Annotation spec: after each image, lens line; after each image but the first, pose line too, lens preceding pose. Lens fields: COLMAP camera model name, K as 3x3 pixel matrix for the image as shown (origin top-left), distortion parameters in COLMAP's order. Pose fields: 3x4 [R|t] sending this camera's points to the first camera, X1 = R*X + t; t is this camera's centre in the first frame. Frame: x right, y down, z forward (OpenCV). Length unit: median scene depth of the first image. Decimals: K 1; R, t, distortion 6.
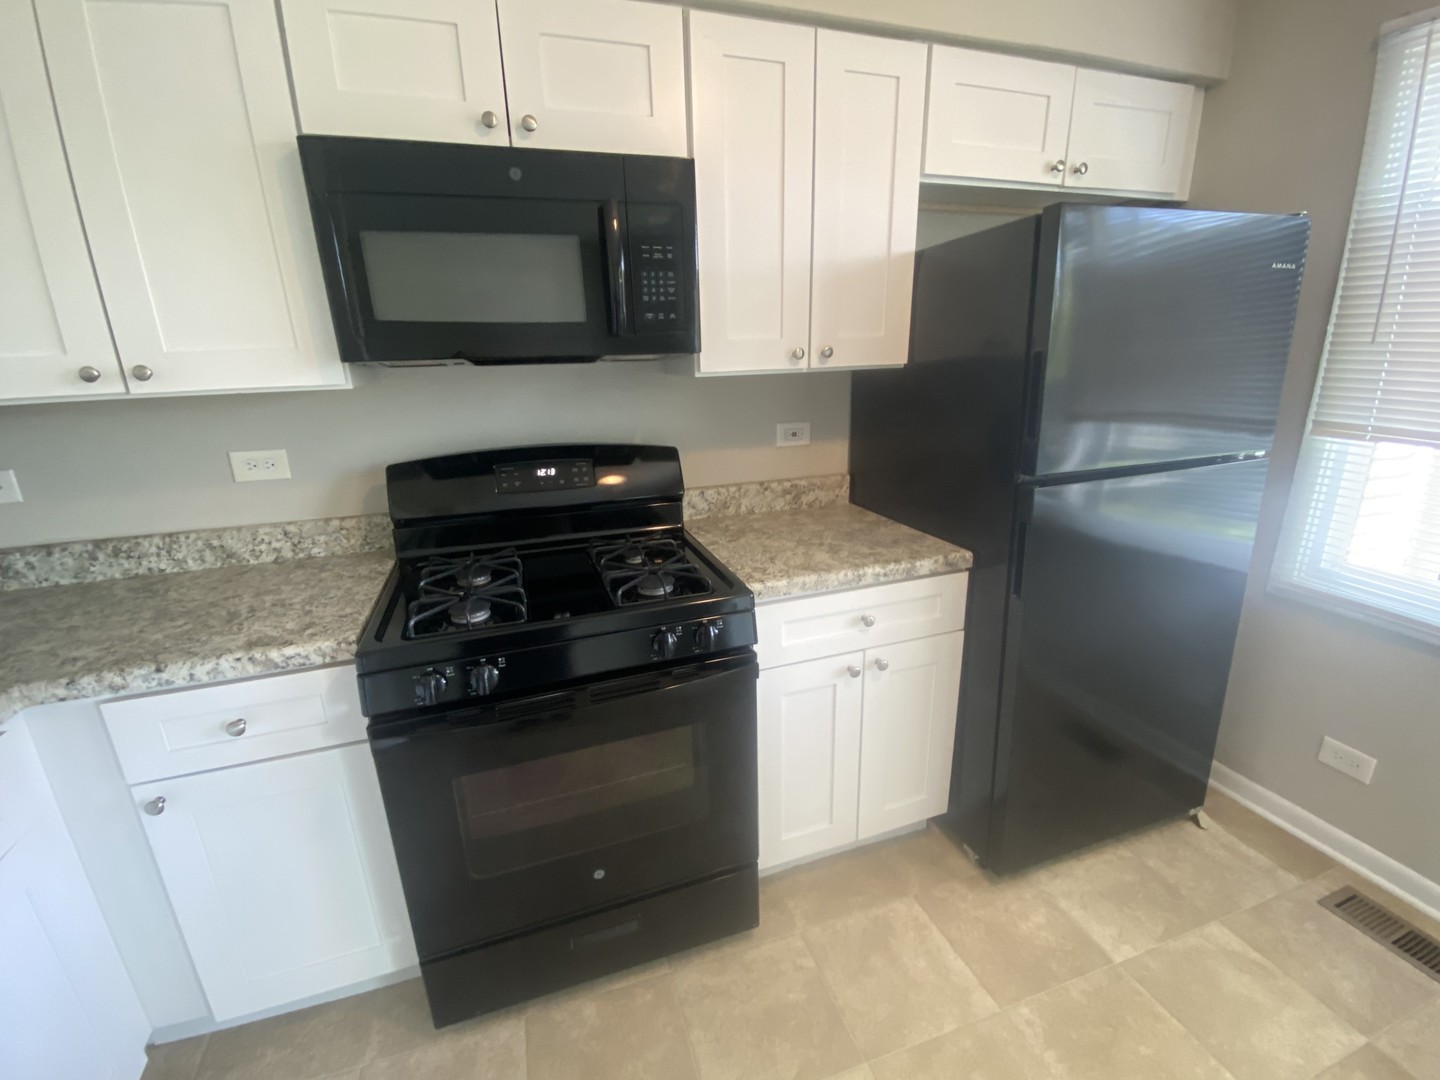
lens RADIAL K [[623.8, 0, 720.5], [0, 623.8, 536.9], [0, 0, 1]] dist [0.000224, -0.014183]
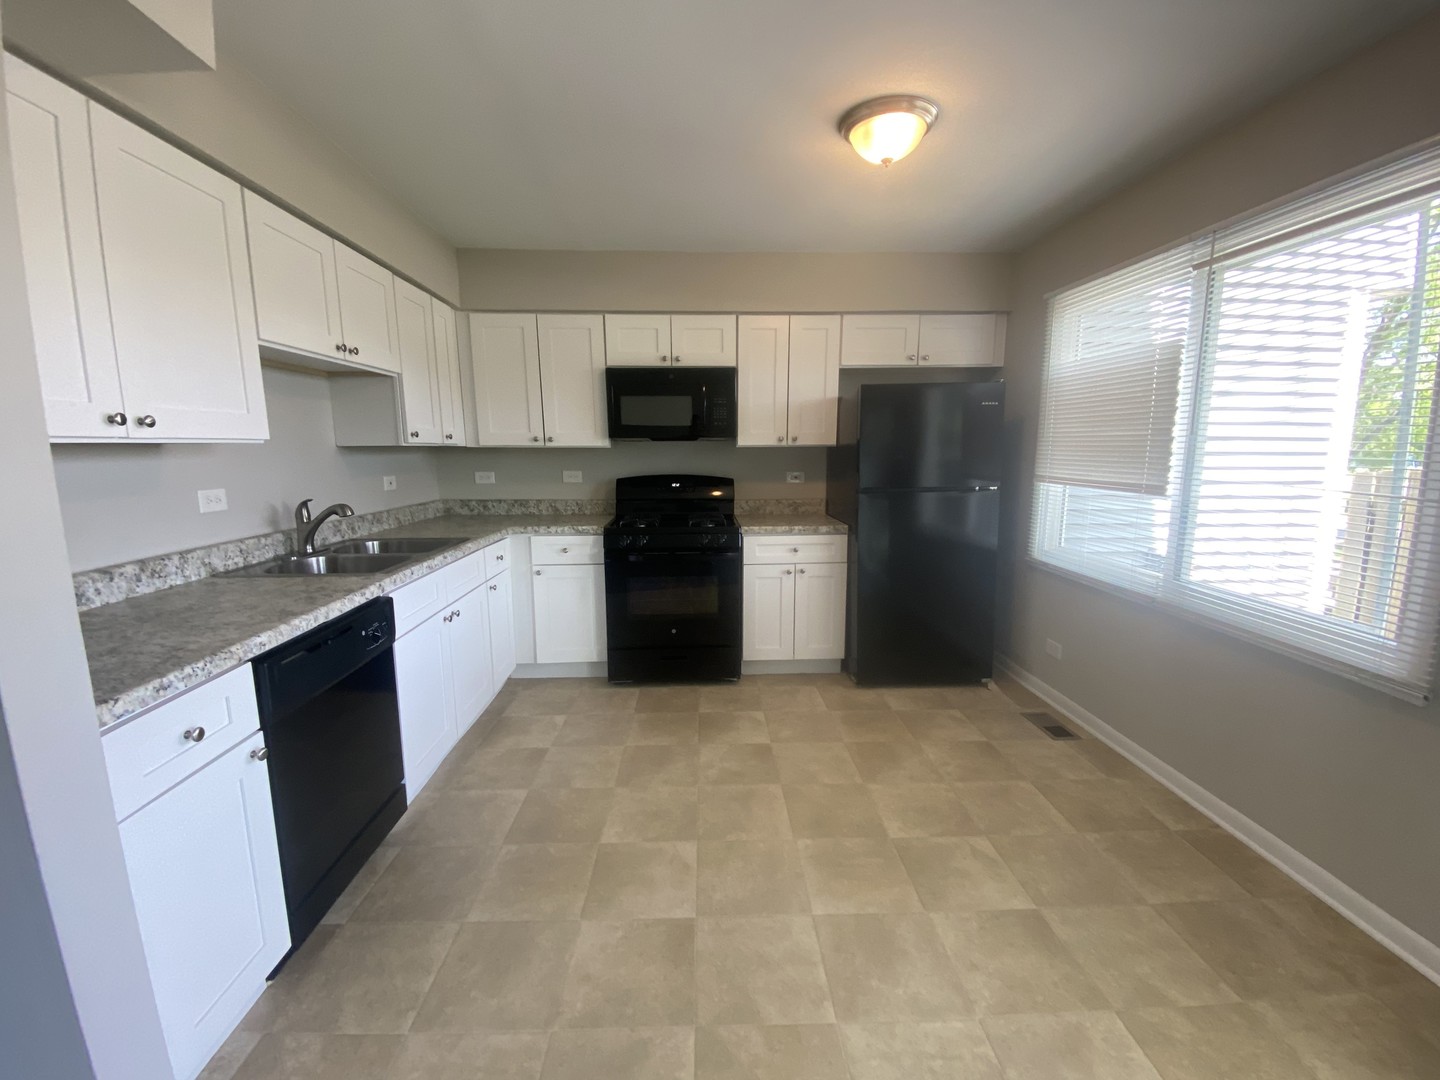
lens RADIAL K [[623.8, 0, 720.5], [0, 623.8, 536.9], [0, 0, 1]] dist [0.000224, -0.014183]
pose [[0.956045, 0.062531, -0.286474, 0.626995], [-0.101707, 0.987060, -0.123971, 0.402184], [0.275015, 0.147658, 0.950034, -1.295872]]
